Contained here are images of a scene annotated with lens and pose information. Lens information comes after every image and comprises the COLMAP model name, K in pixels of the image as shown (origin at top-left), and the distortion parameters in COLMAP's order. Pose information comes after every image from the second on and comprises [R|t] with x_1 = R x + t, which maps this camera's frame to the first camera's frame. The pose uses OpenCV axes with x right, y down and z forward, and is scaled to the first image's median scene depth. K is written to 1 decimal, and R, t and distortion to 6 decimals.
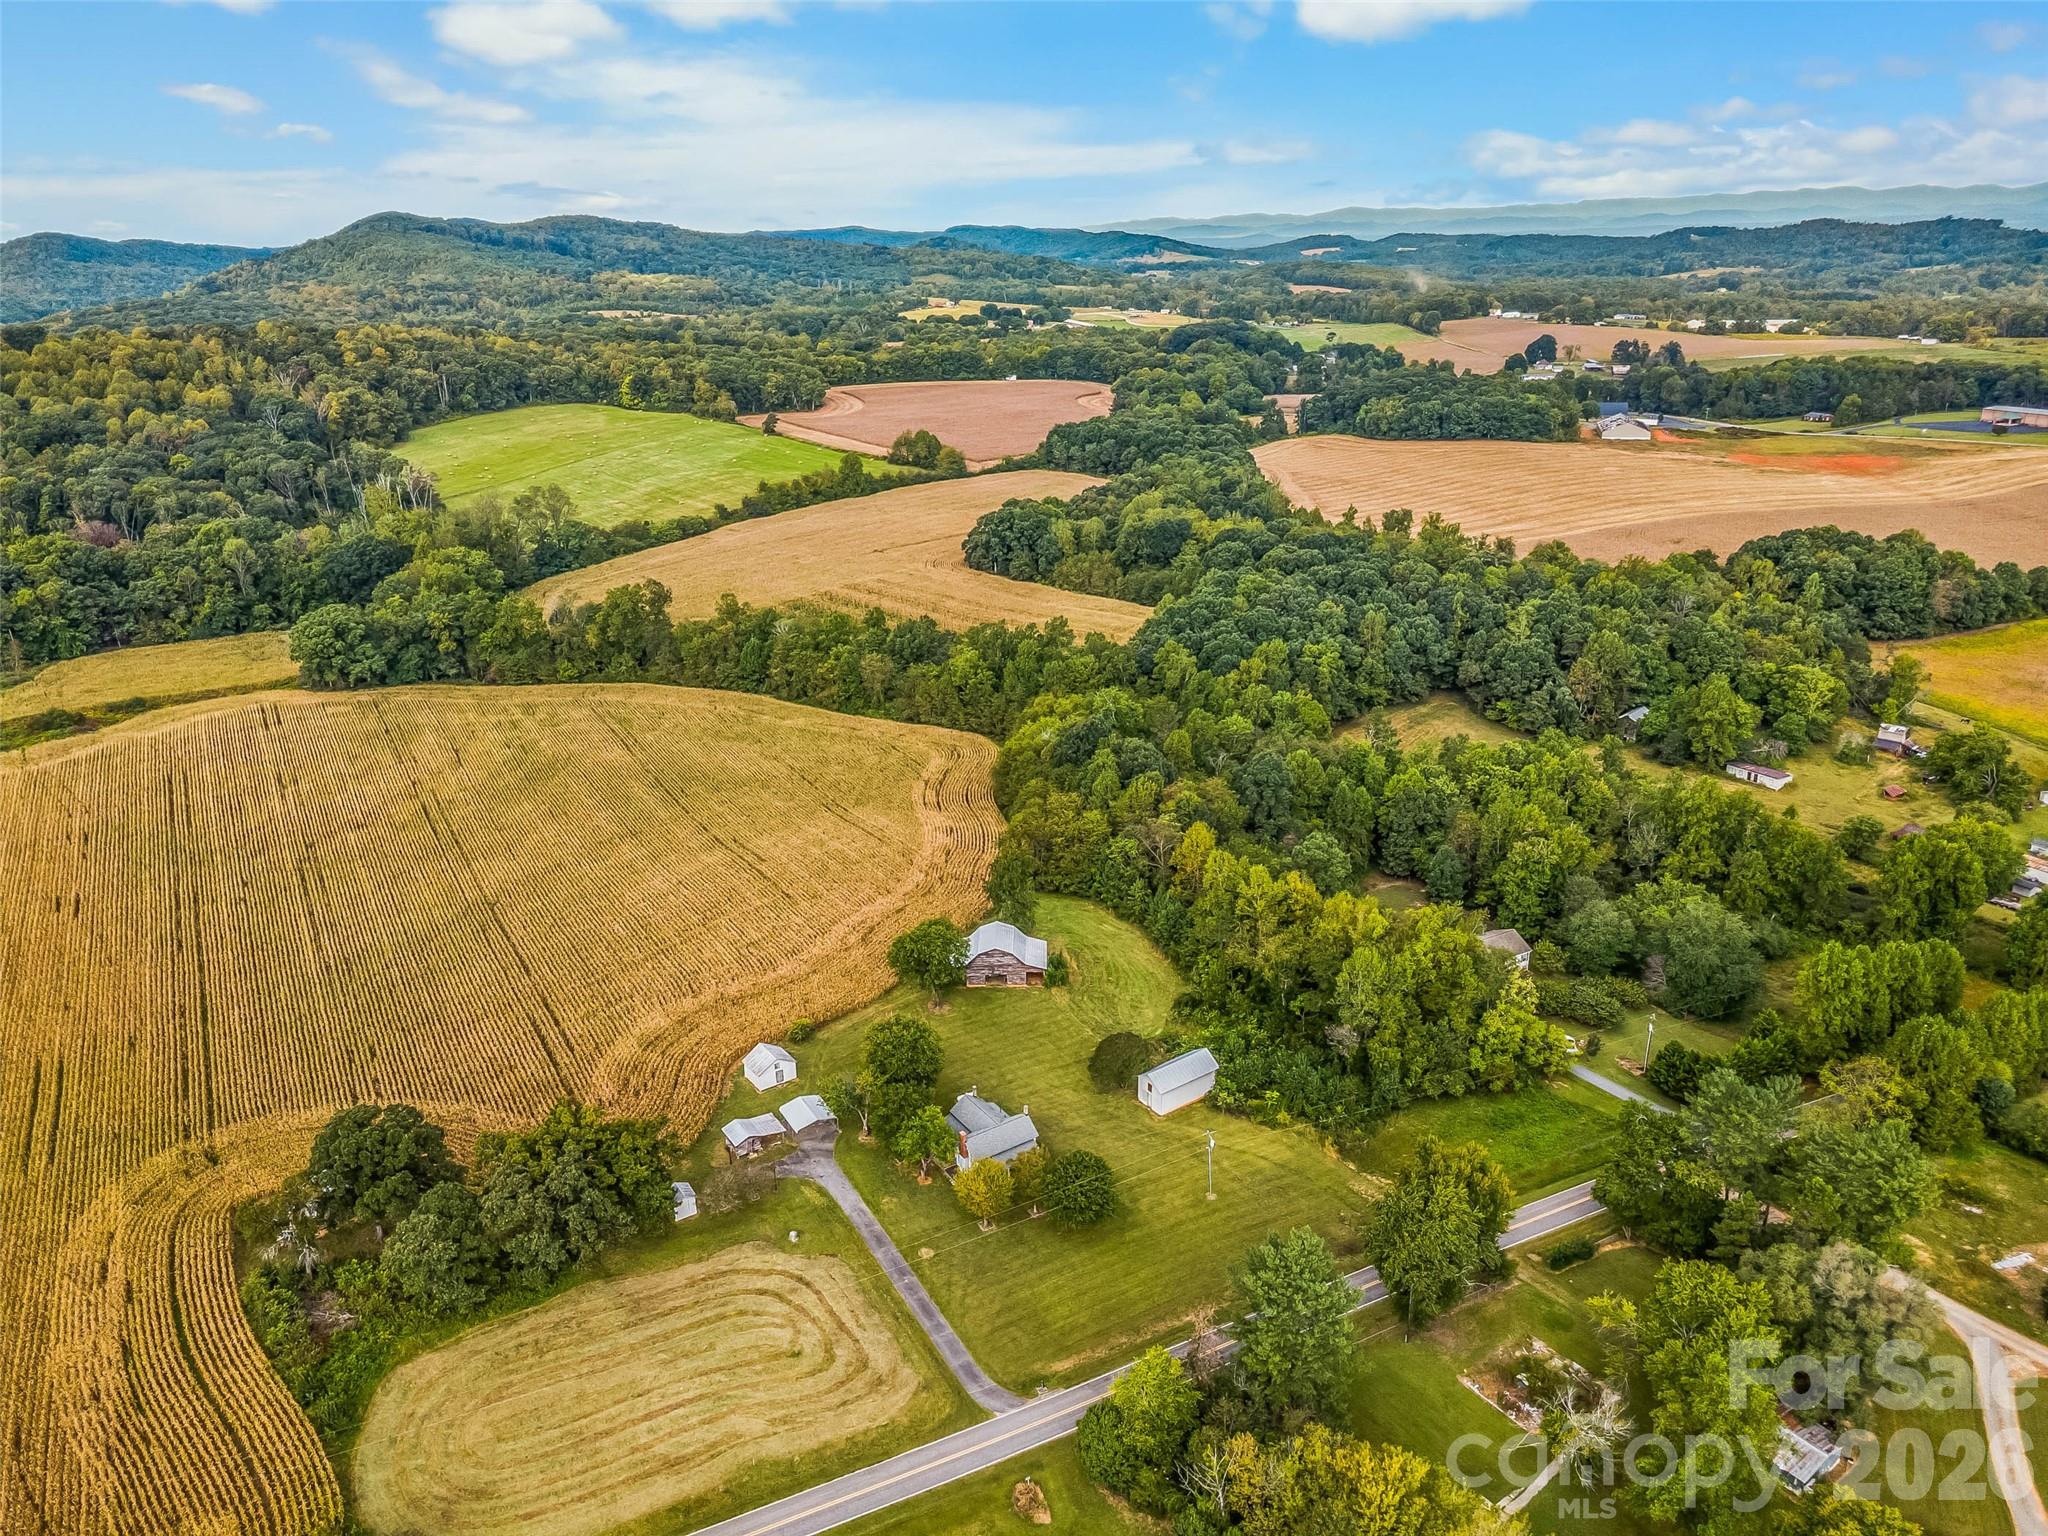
lens RADIAL K [[1448.5, 0, 1015.8], [0, 1448.5, 771.1], [0, 0, 1]] dist [0.008984, -0.003464]
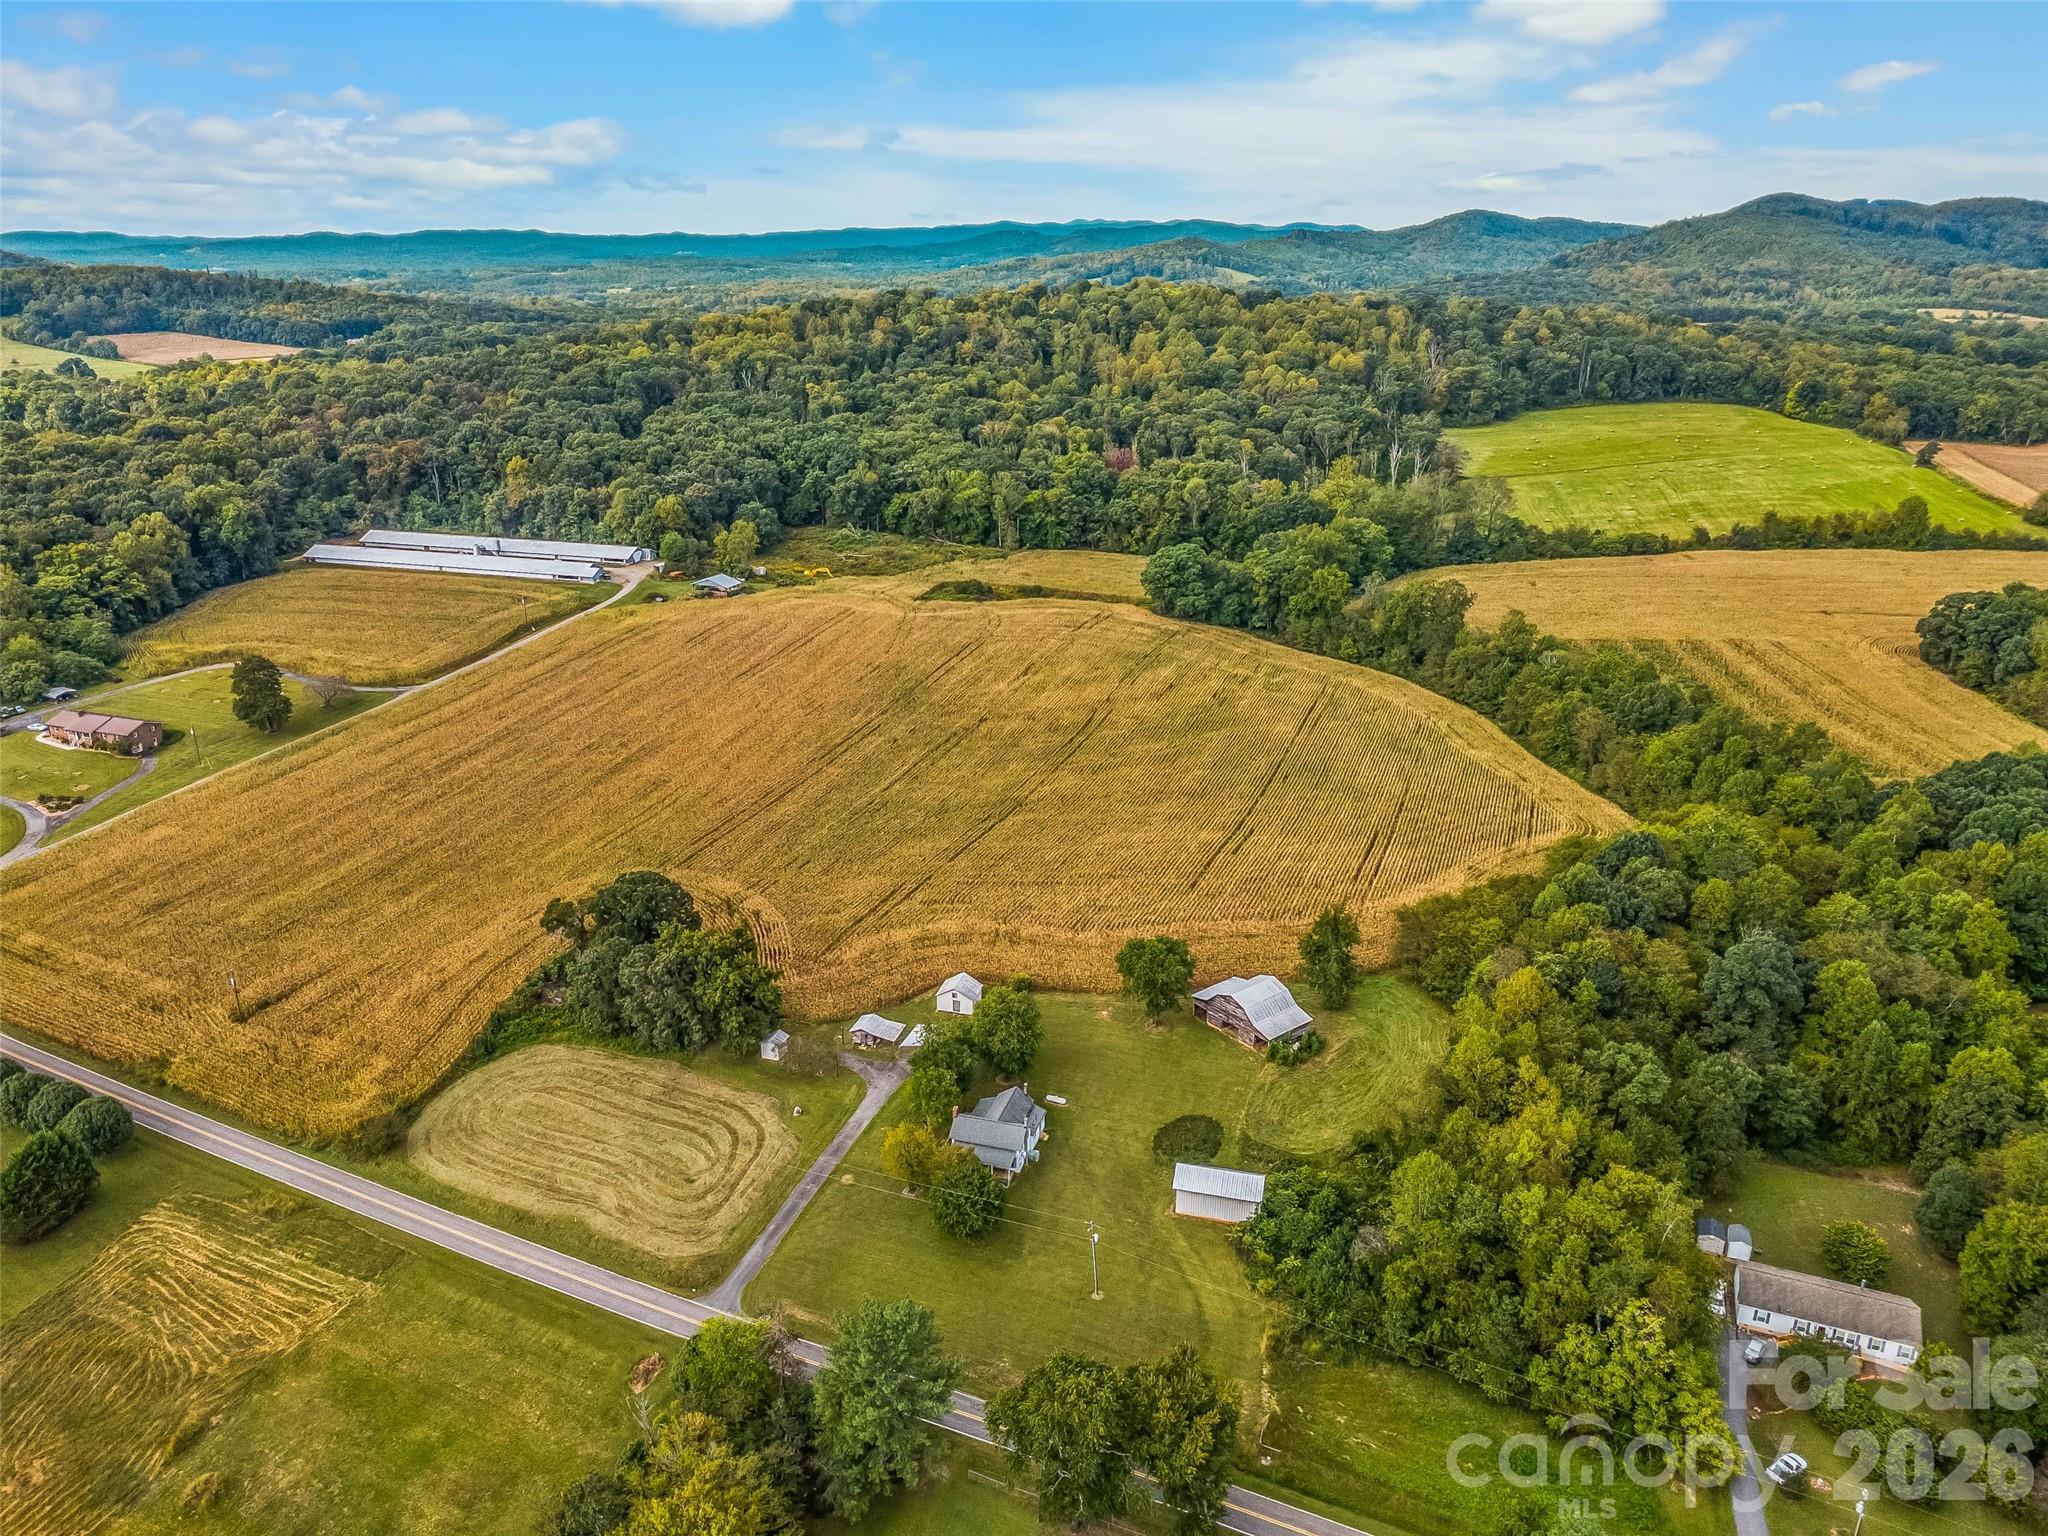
lens RADIAL K [[1448.5, 0, 1018.2], [0, 1448.5, 770.7], [0, 0, 1]] dist [0.008984, -0.003464]
pose [[0.632830, 0.294789, -0.715978, 0.313522], [-0.286012, 0.948289, 0.137641, -0.063486], [0.719529, 0.117675, 0.684419, 0.139939]]
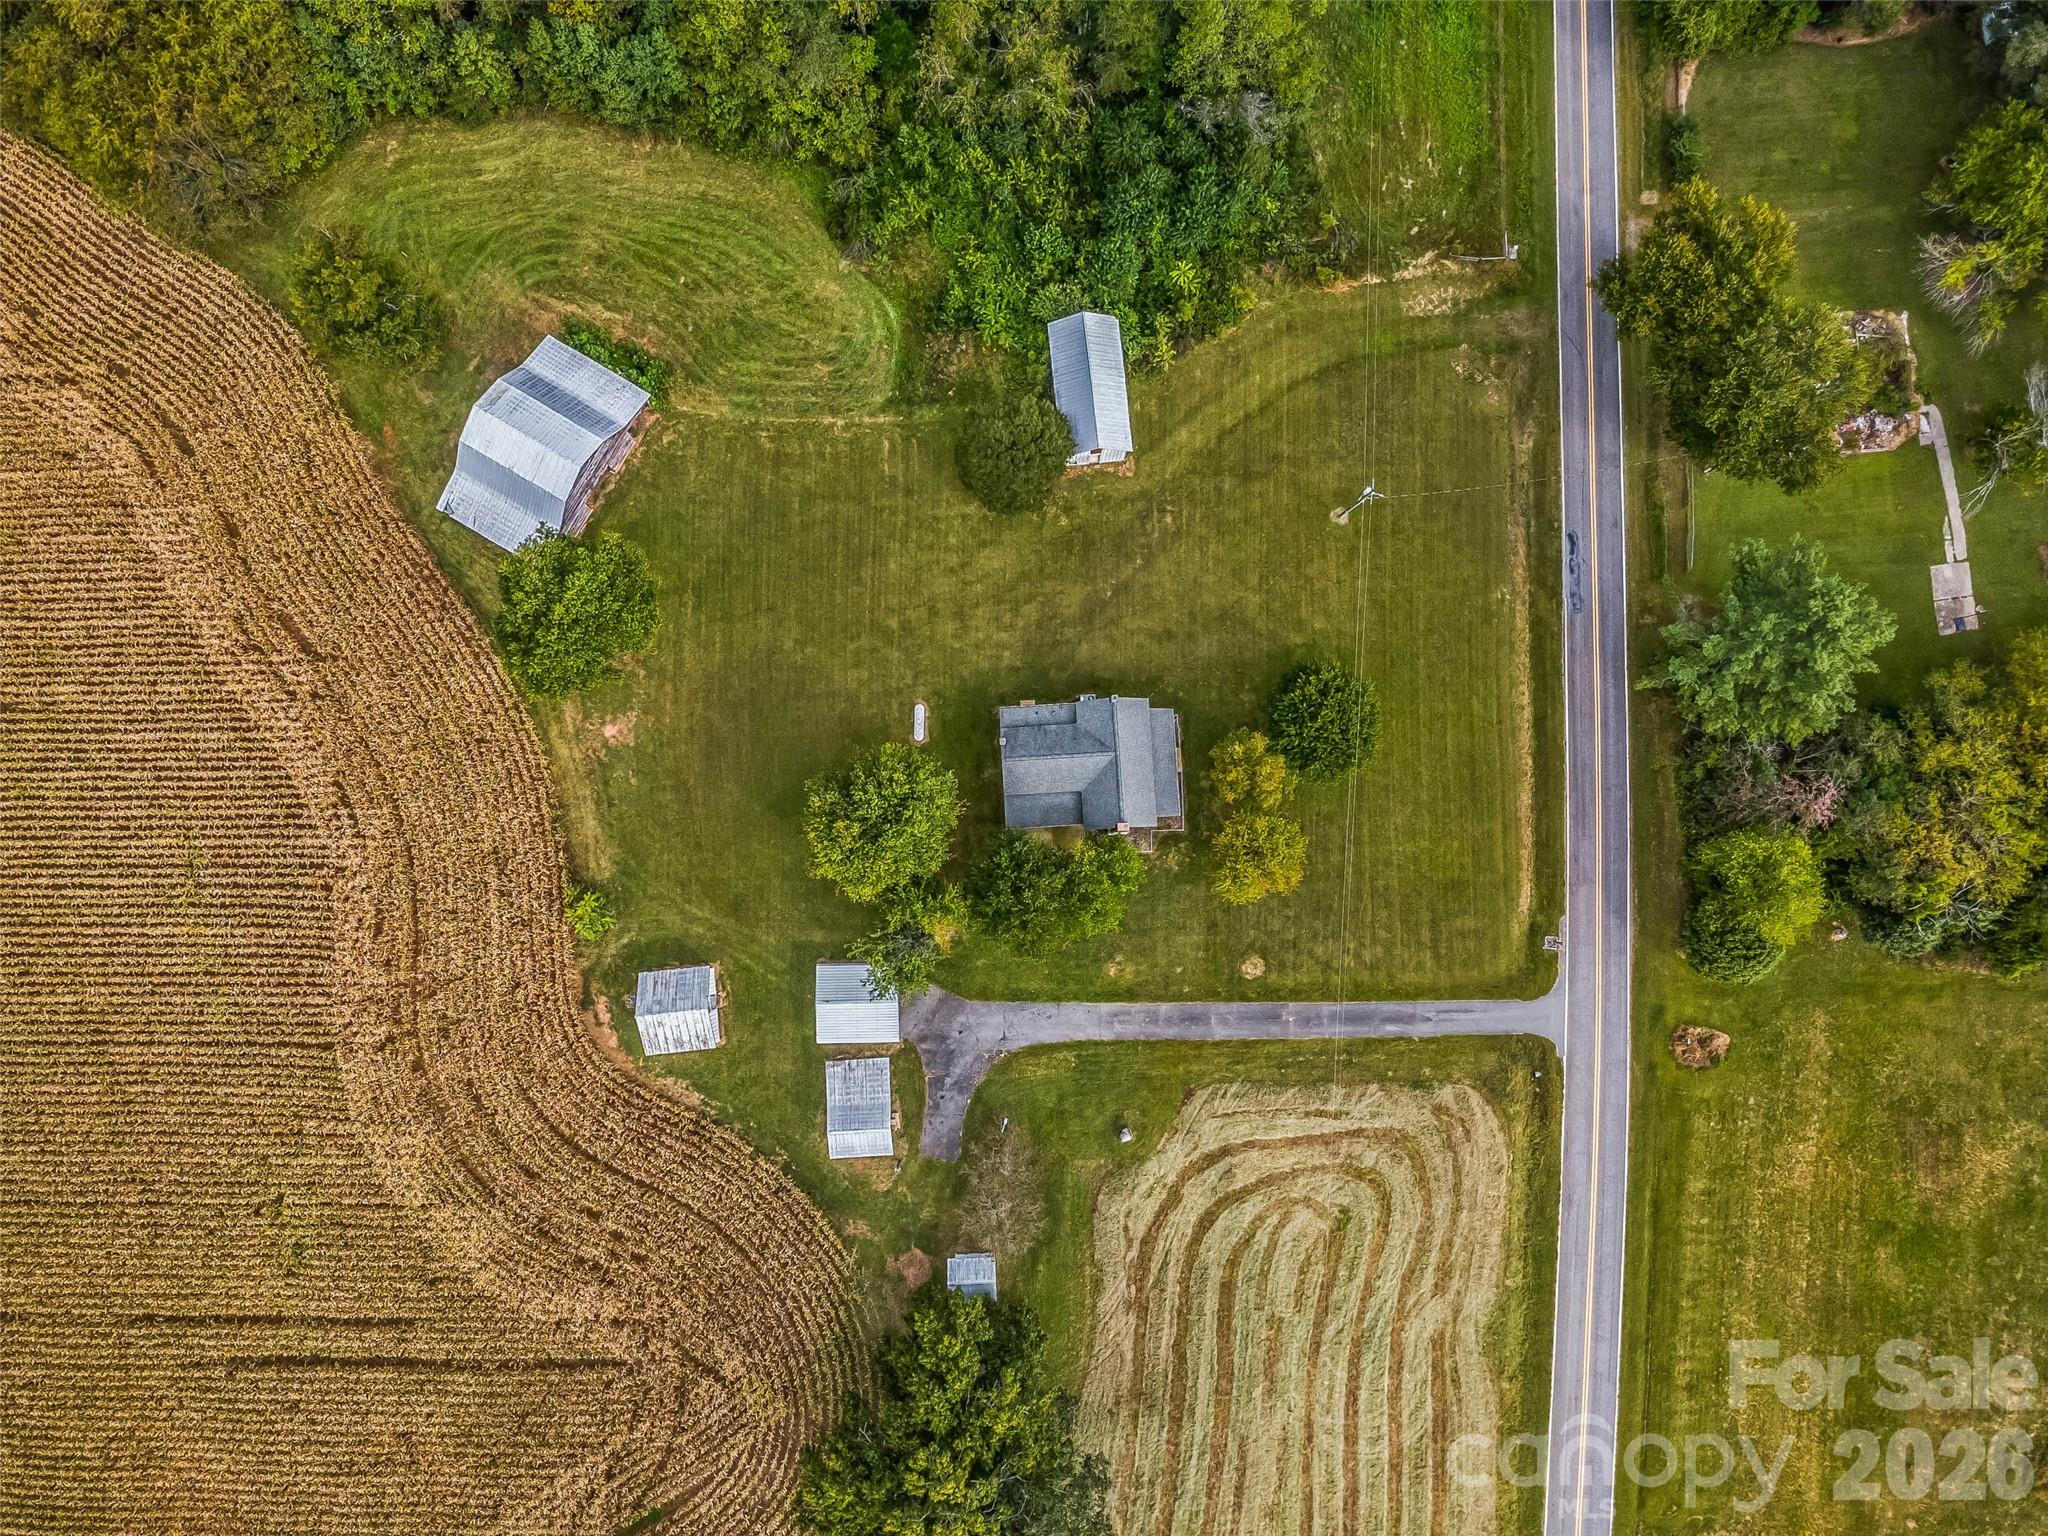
lens RADIAL K [[1448.5, 0, 1024.6], [0, 1448.5, 768.4], [0, 0, 1]] dist [0.008984, -0.003464]
pose [[0.492775, -0.866087, 0.084058, -0.039744], [0.304280, 0.262012, 0.915840, -0.144339], [-0.815222, -0.425726, 0.392646, 0.384614]]
